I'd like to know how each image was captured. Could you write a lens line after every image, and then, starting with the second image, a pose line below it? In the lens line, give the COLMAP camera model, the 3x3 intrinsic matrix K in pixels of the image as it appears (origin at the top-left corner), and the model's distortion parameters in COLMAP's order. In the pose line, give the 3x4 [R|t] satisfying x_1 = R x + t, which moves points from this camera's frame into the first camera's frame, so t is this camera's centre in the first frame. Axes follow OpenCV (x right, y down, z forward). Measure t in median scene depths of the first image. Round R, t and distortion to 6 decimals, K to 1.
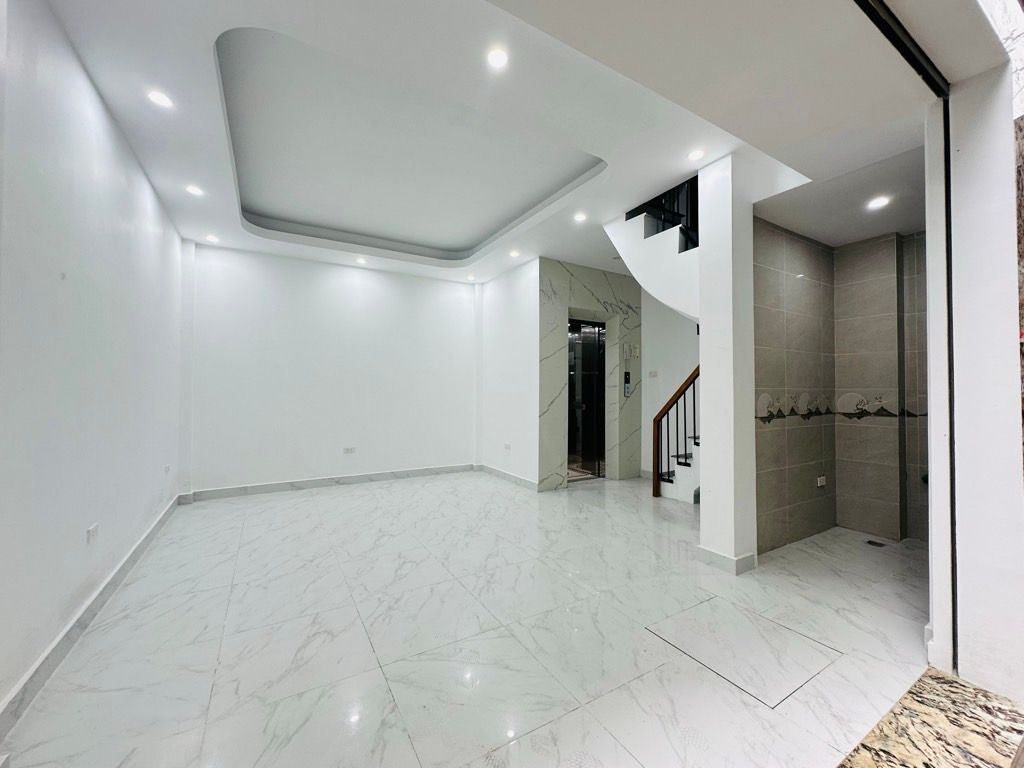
lens RADIAL K [[408.6, 0, 511.9], [0, 408.6, 383.9], [0, 0, 1]] dist [-0.005533, 0.001156]
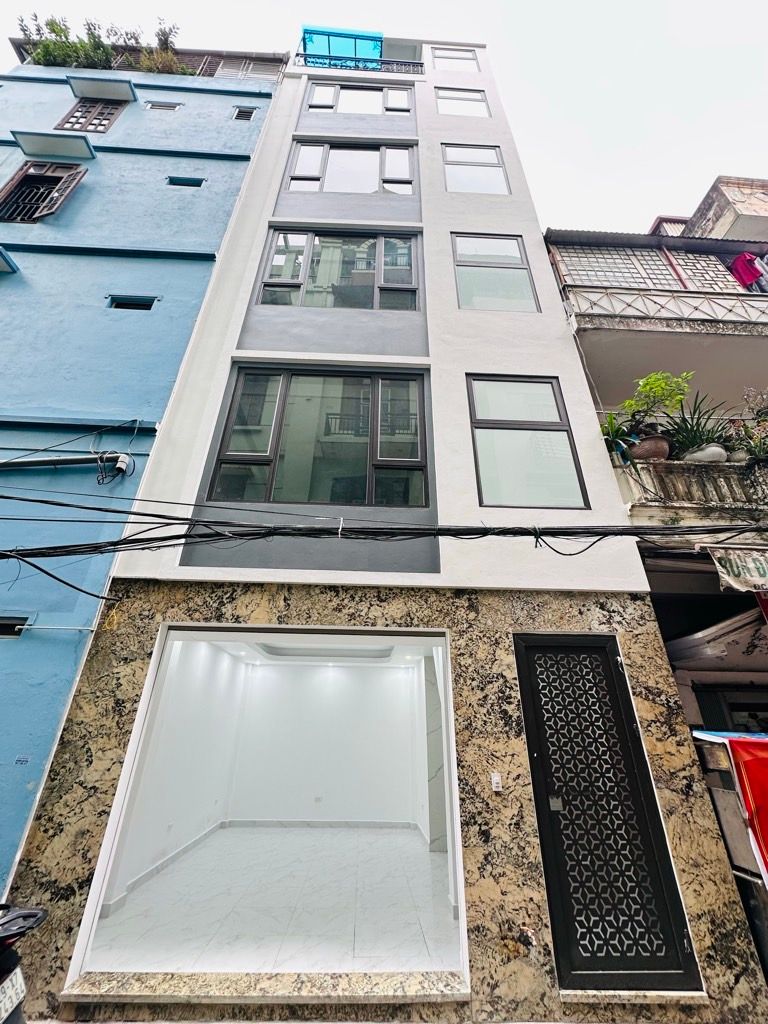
lens RADIAL K [[408.6, 0, 381.6], [0, 408.6, 511.1], [0, 0, 1]] dist [-0.005533, 0.001156]
pose [[0.879967, -0.212200, -0.425005, 0.879996], [-0.006598, 0.889136, -0.457595, -0.121688], [0.474989, 0.405472, 0.781011, -0.621467]]
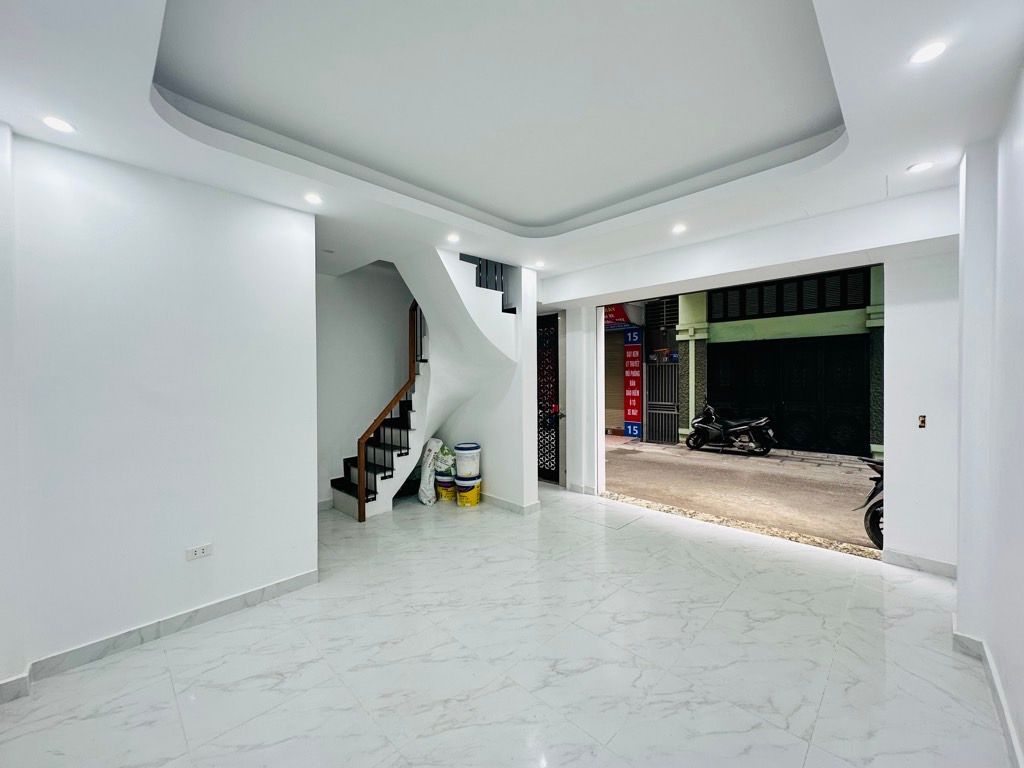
lens RADIAL K [[408.6, 0, 513.7], [0, 408.6, 382.5], [0, 0, 1]] dist [-0.005533, 0.001156]
pose [[-0.259724, -0.006461, 0.965661, -0.801624], [-0.009518, 0.999946, 0.004130, -0.069667], [-0.965636, -0.008119, -0.259771, 1.099330]]
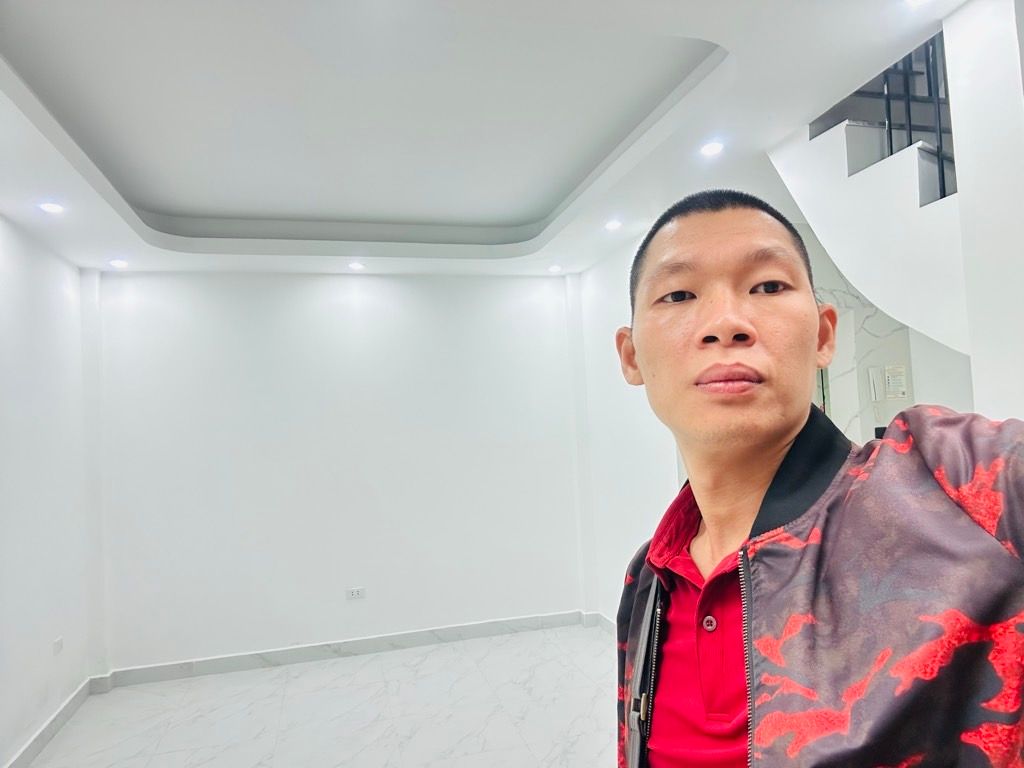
lens RADIAL K [[708.9, 0, 533.1], [0, 708.9, 386.8], [0, 0, 1]] dist [0.000614, -0.015148]
pose [[0.965053, -0.066127, -0.253574, 0.154546], [0.058003, 0.997539, -0.039389, -0.100802], [0.255555, 0.023304, 0.966514, 0.134238]]
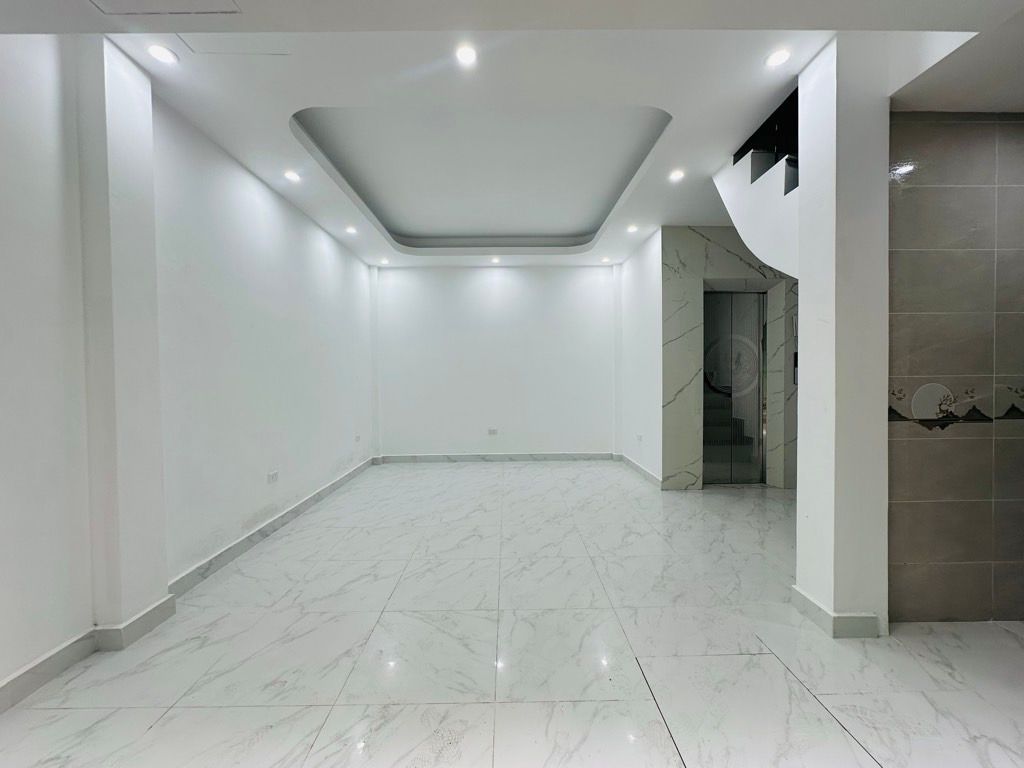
lens RADIAL K [[408.6, 0, 511.4], [0, 408.6, 382.5], [0, 0, 1]] dist [-0.005533, 0.001156]
pose [[0.865005, -0.001897, -0.501759, 0.290689], [0.019963, 0.999331, 0.030637, -0.008764], [0.501365, -0.036518, 0.864465, 0.077351]]
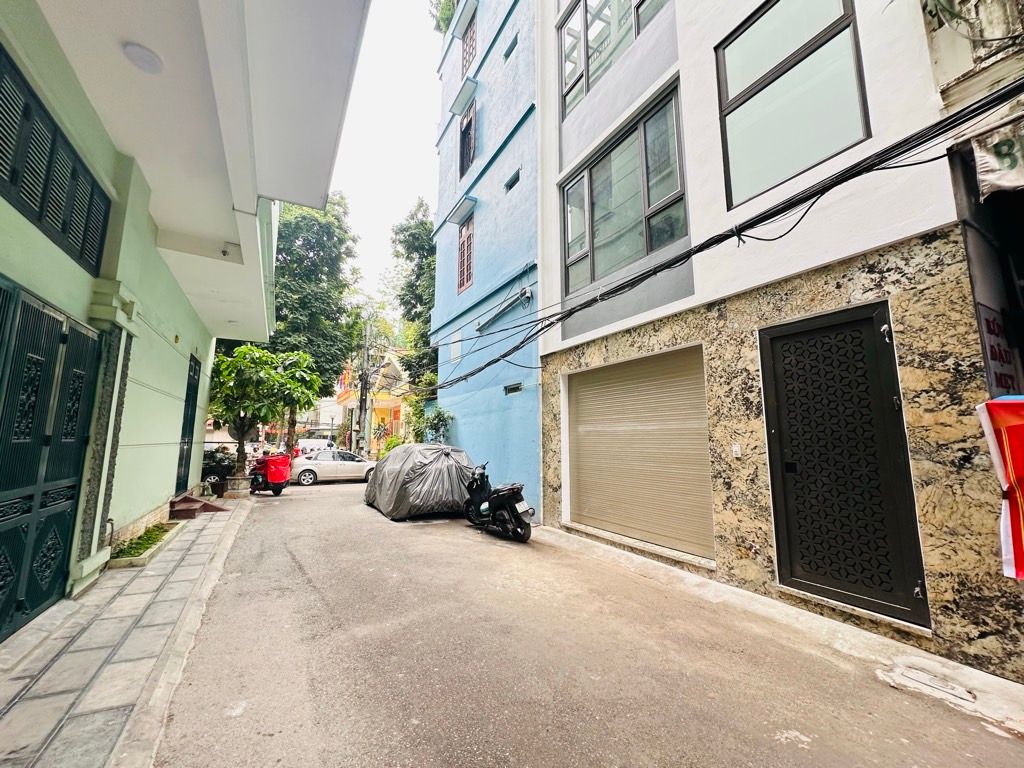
lens RADIAL K [[408.6, 0, 516.3], [0, 408.6, 384.7], [0, 0, 1]] dist [-0.005533, 0.001156]
pose [[-0.015015, -0.138010, -0.990317, 1.739874], [0.011686, 0.990337, -0.138190, -0.035743], [0.999819, -0.013647, -0.013257, -0.143691]]
